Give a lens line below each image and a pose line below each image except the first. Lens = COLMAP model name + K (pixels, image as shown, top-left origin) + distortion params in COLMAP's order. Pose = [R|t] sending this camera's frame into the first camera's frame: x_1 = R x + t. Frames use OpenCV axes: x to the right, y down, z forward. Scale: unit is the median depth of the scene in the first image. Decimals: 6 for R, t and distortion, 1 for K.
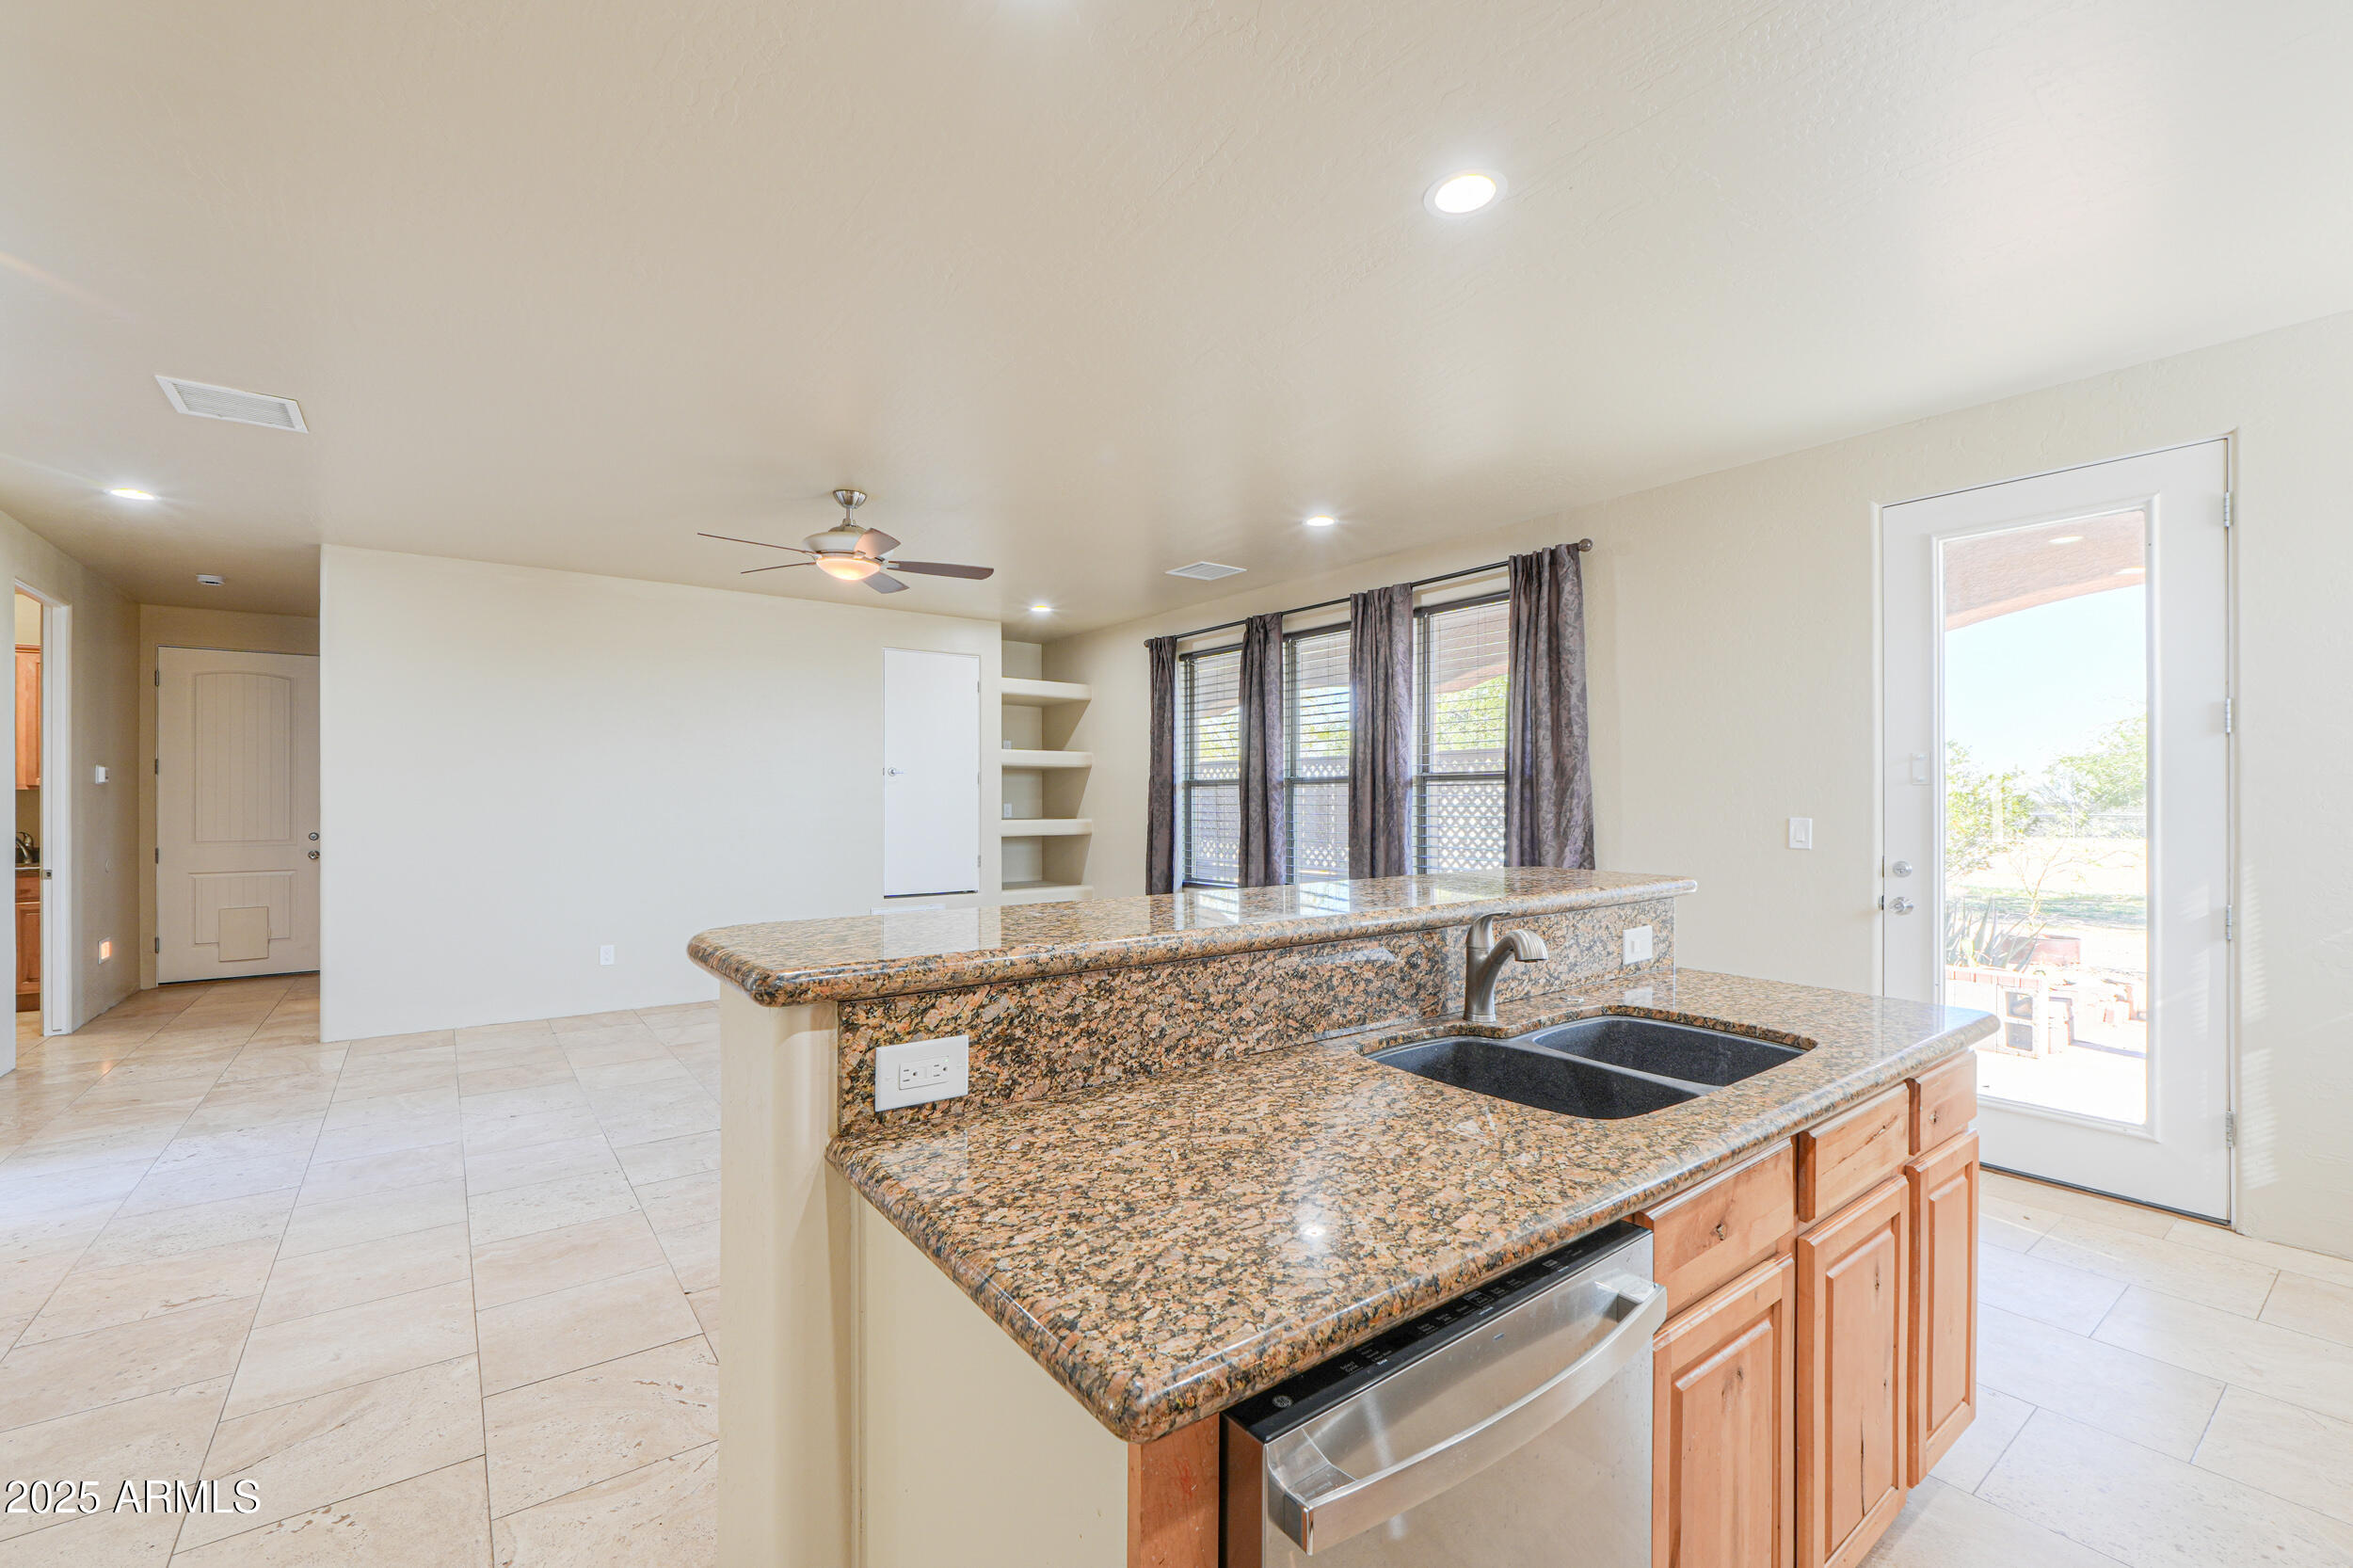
lens RADIAL K [[999.2, 0, 1169.1], [0, 999.2, 782.5], [0, 0, 1]] dist [0.001764, 0.000007]
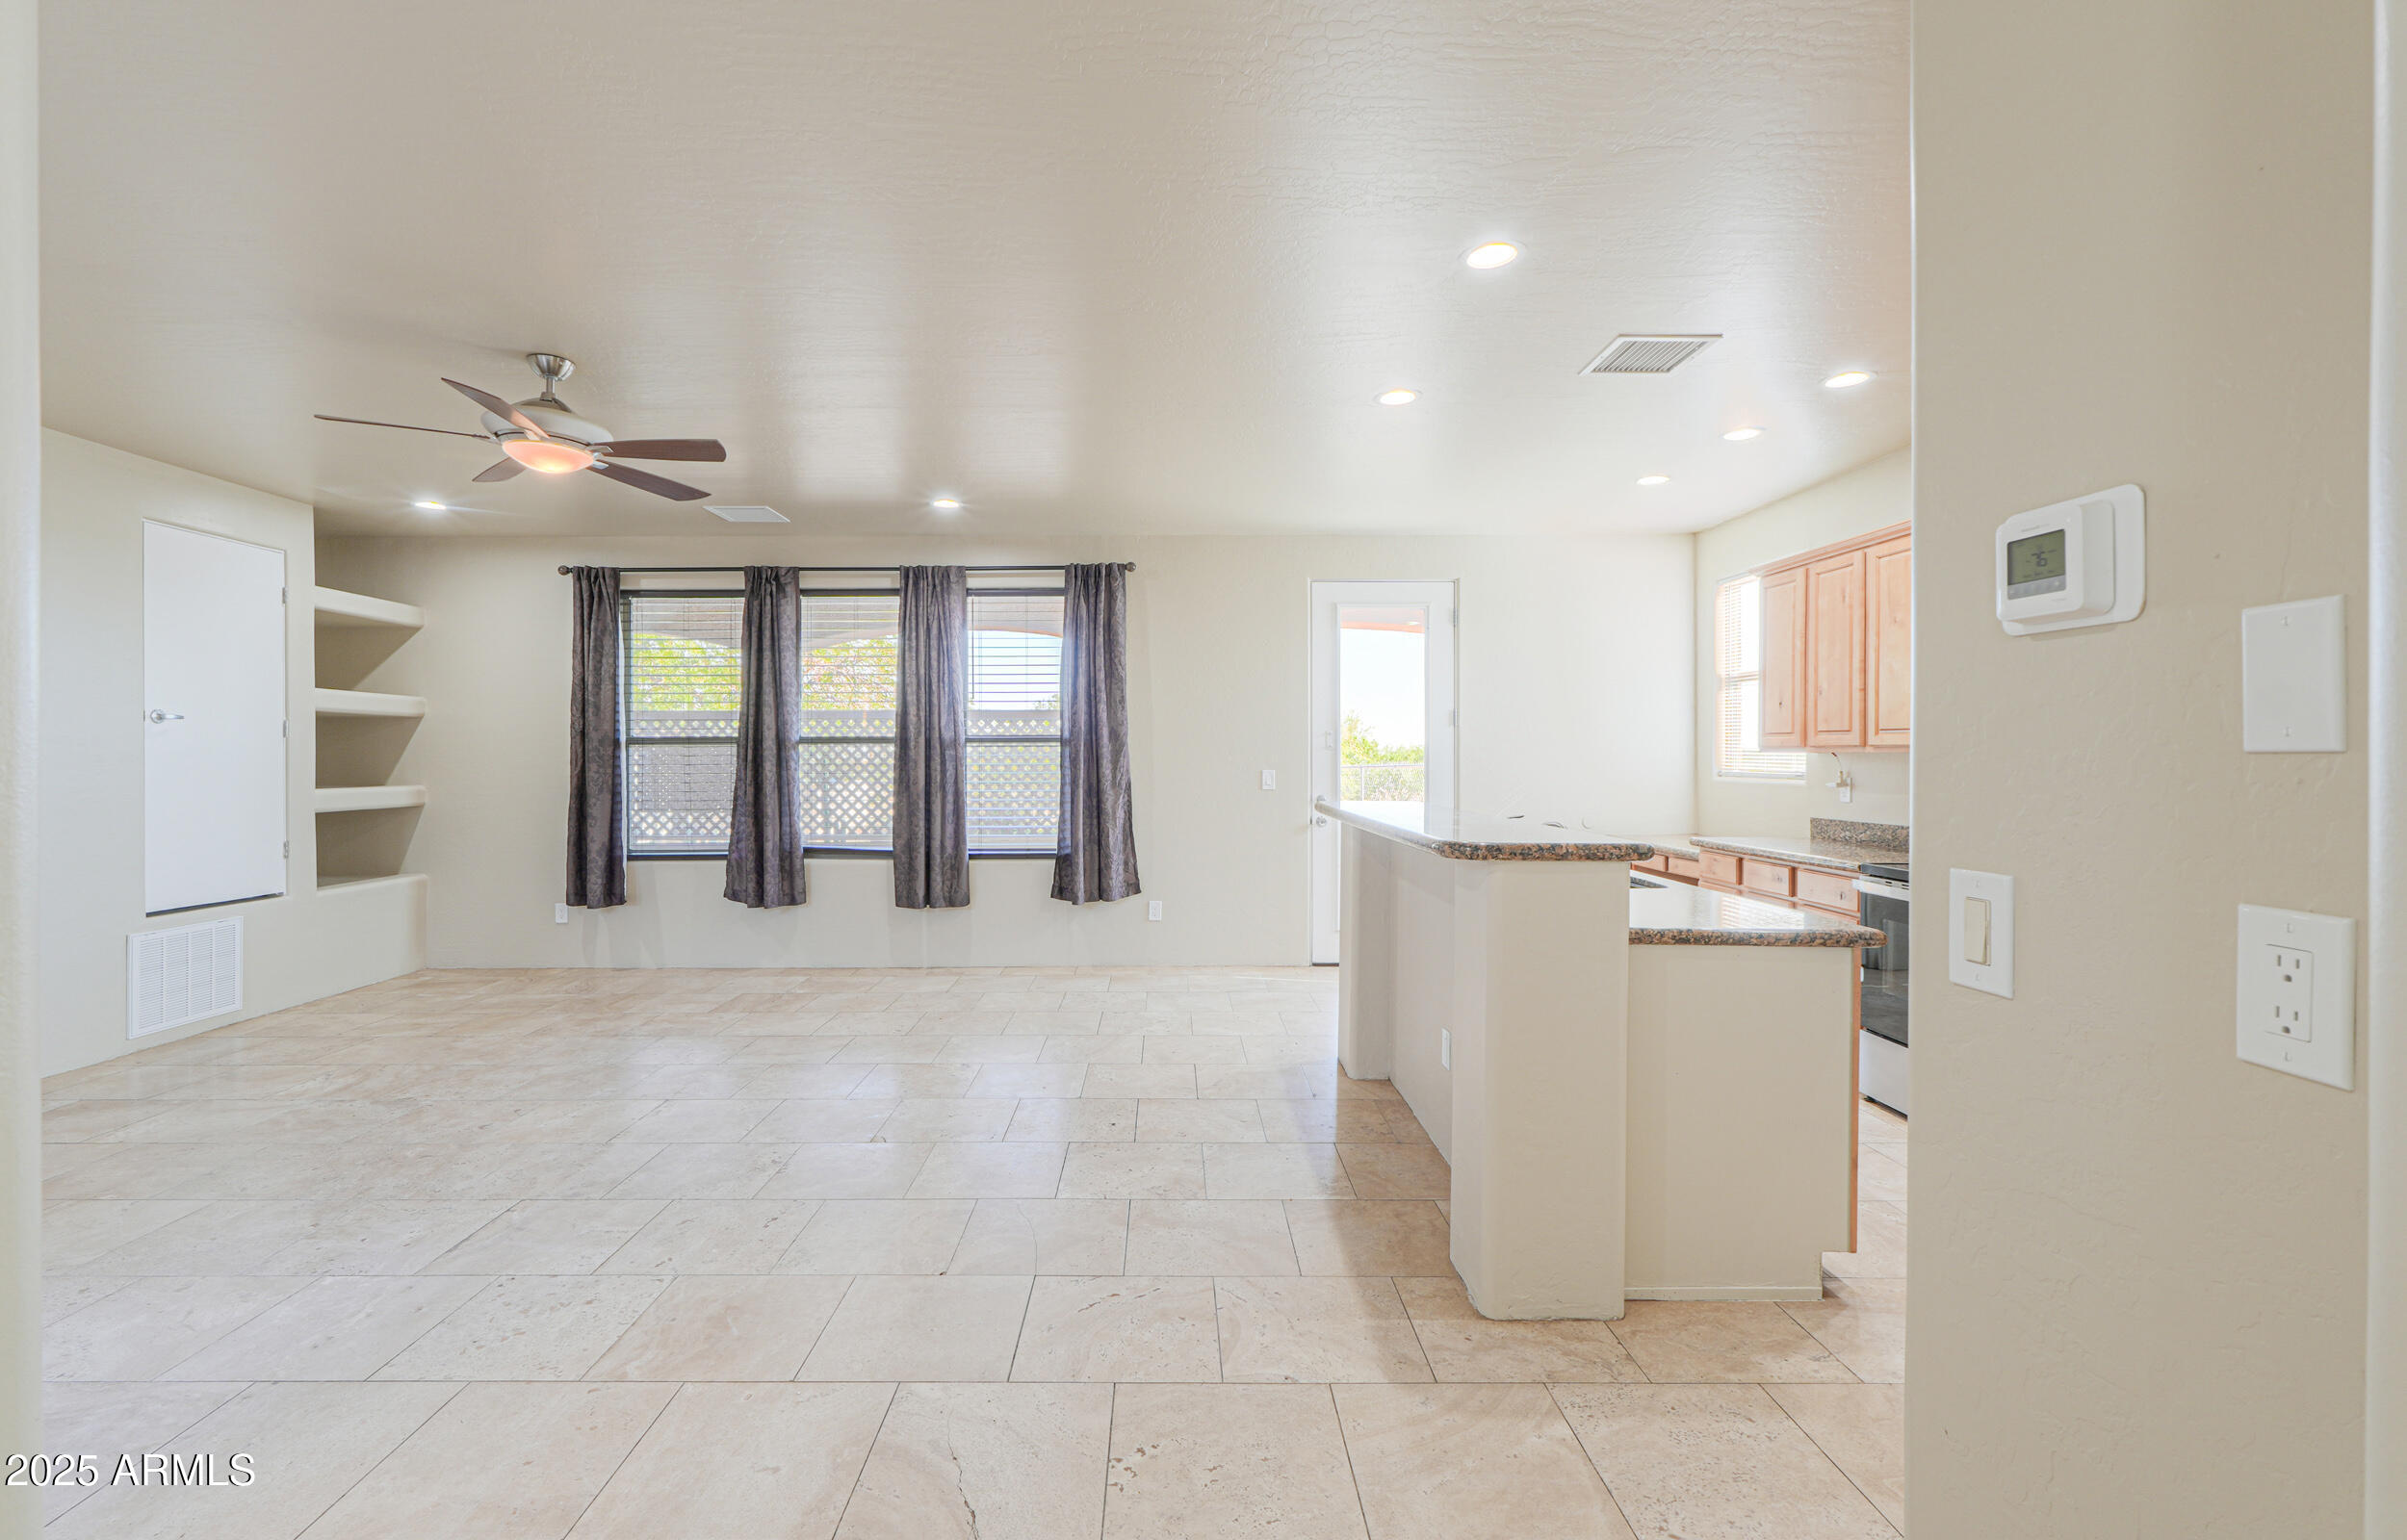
lens RADIAL K [[1025.8, 0, 1172.1], [0, 1025.8, 763.5], [0, 0, 1]] dist [-0.002199, 0.000046]
pose [[0.593992, -0.006504, 0.804445, -0.544852], [-0.011447, 0.999798, 0.016536, 0.001006], [-0.804390, -0.019031, 0.593797, 0.118397]]
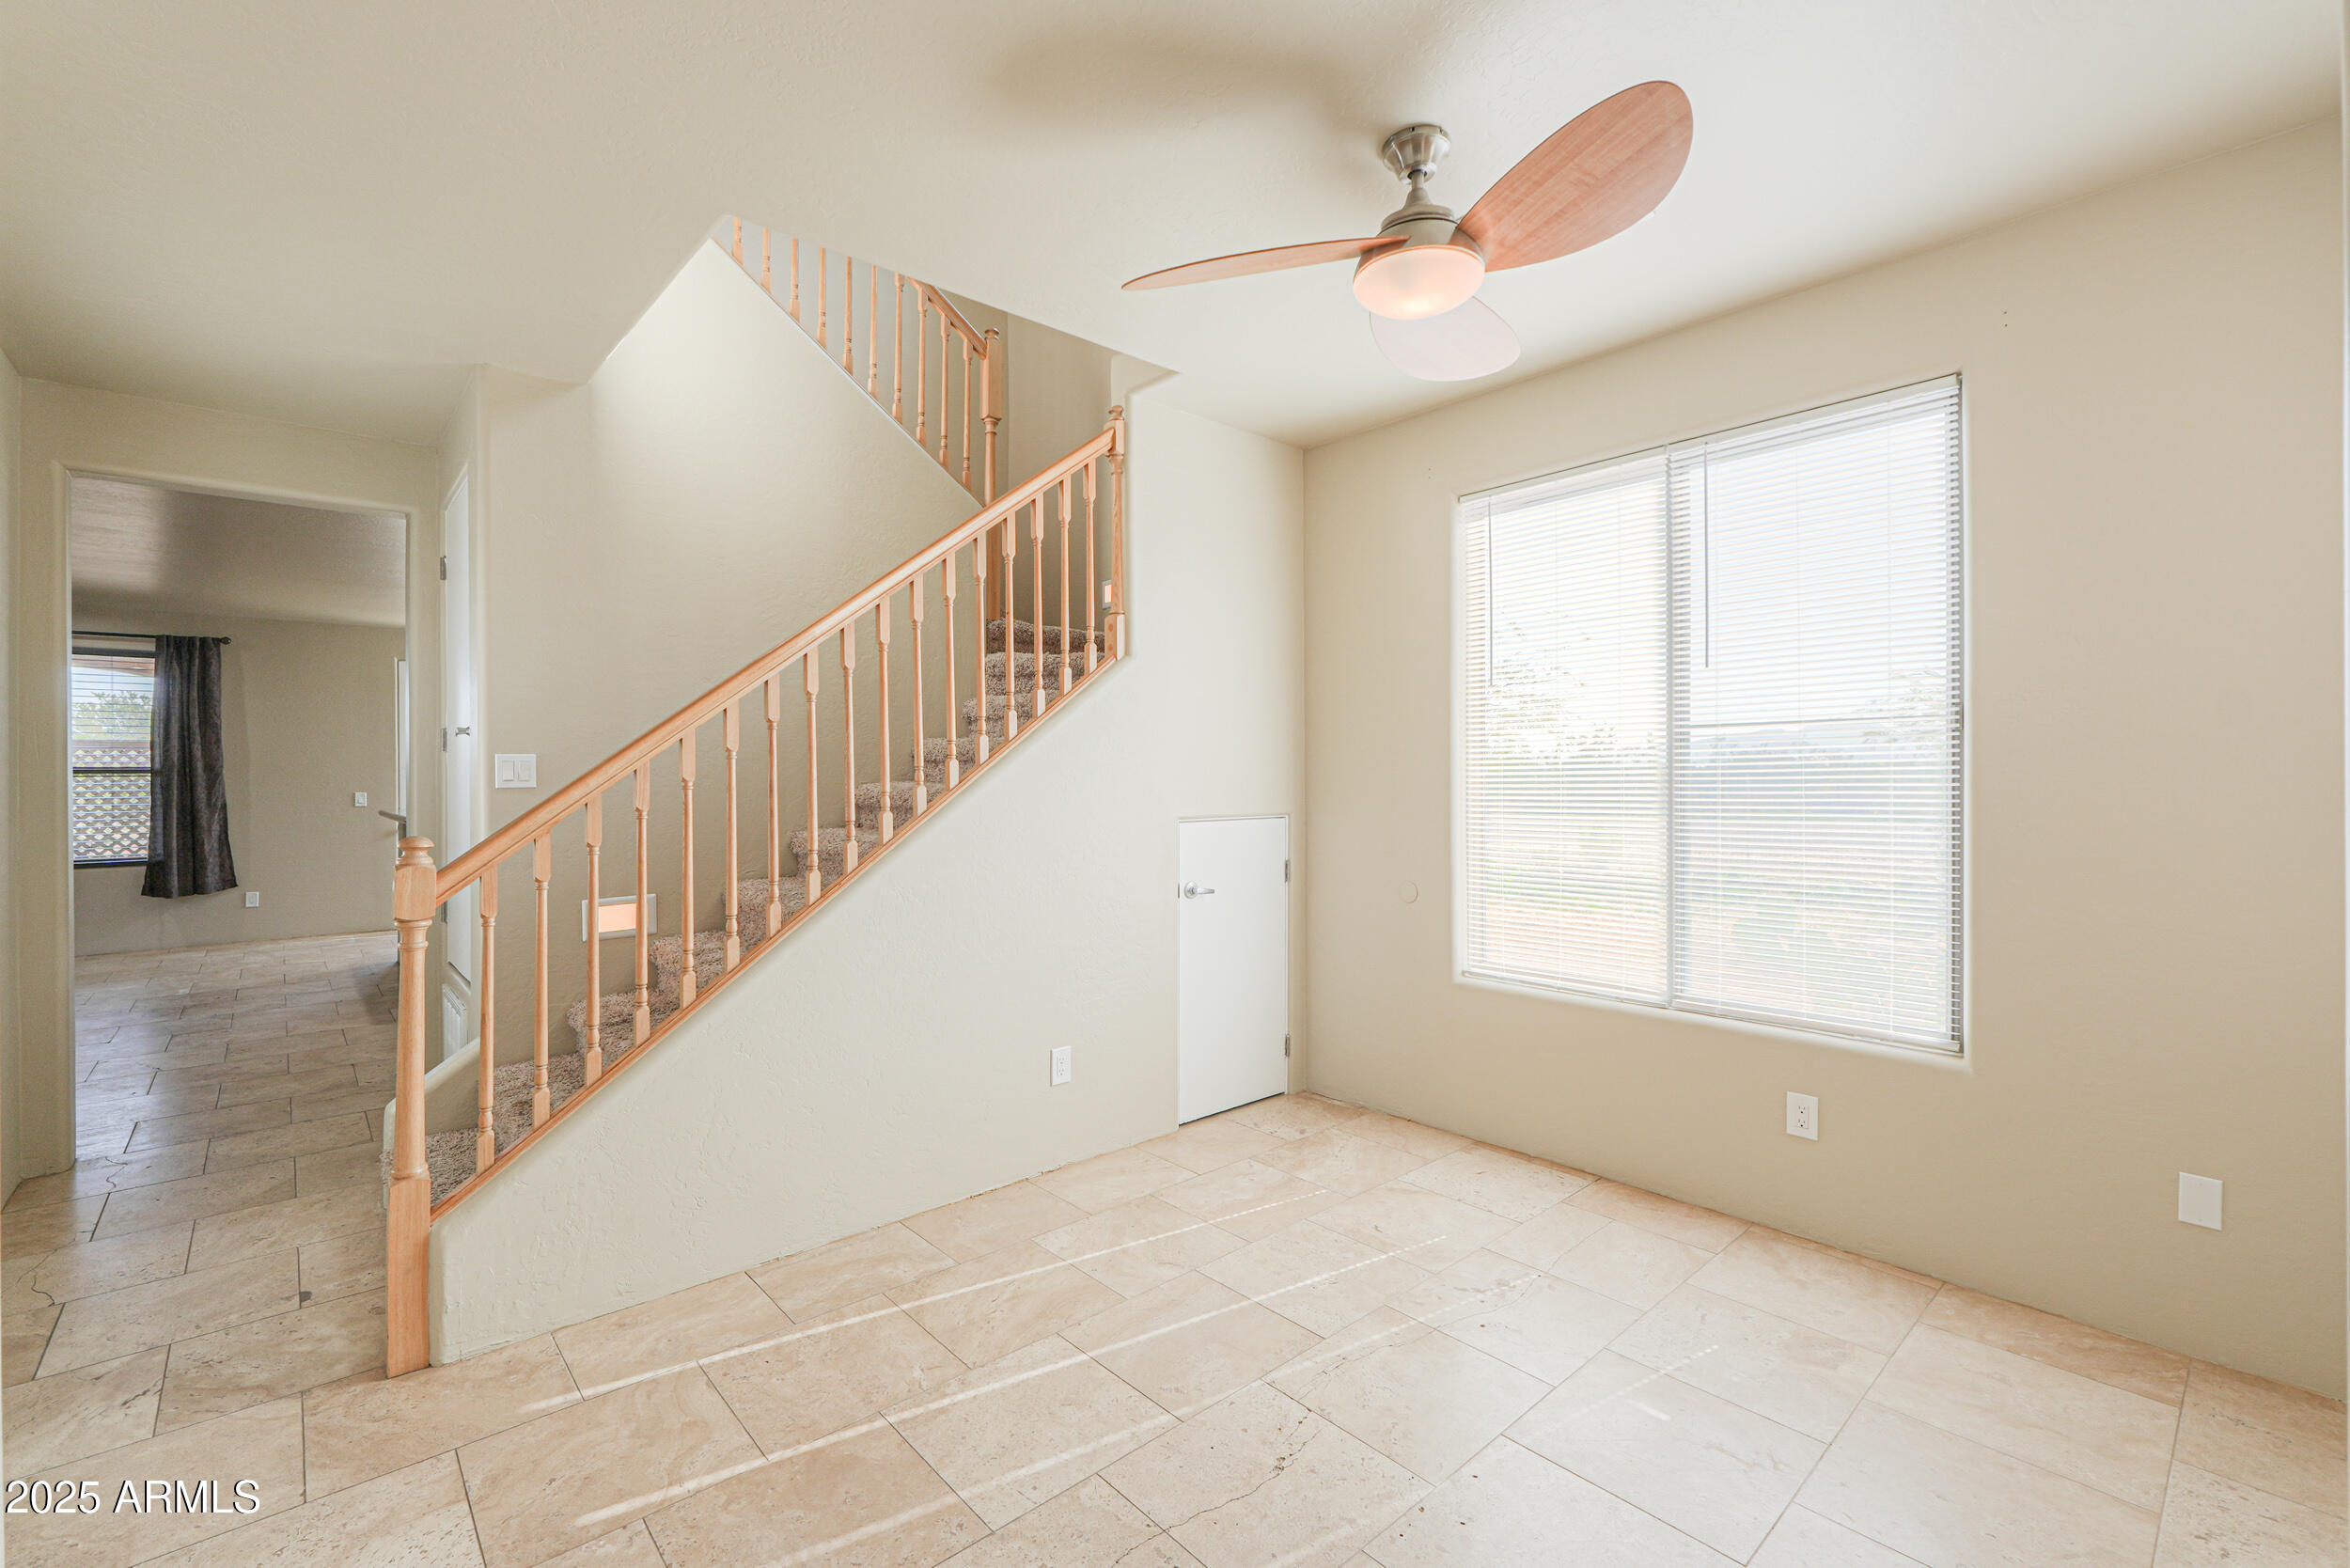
lens RADIAL K [[998.0, 0, 1151.8], [0, 998.0, 777.6], [0, 0, 1]] dist [0.001764, 0.000007]
pose [[-0.072984, -0.002701, 0.997329, -1.222410], [-0.012828, 0.999916, 0.001770, -0.016685], [-0.997251, -0.012665, -0.073012, -0.418756]]
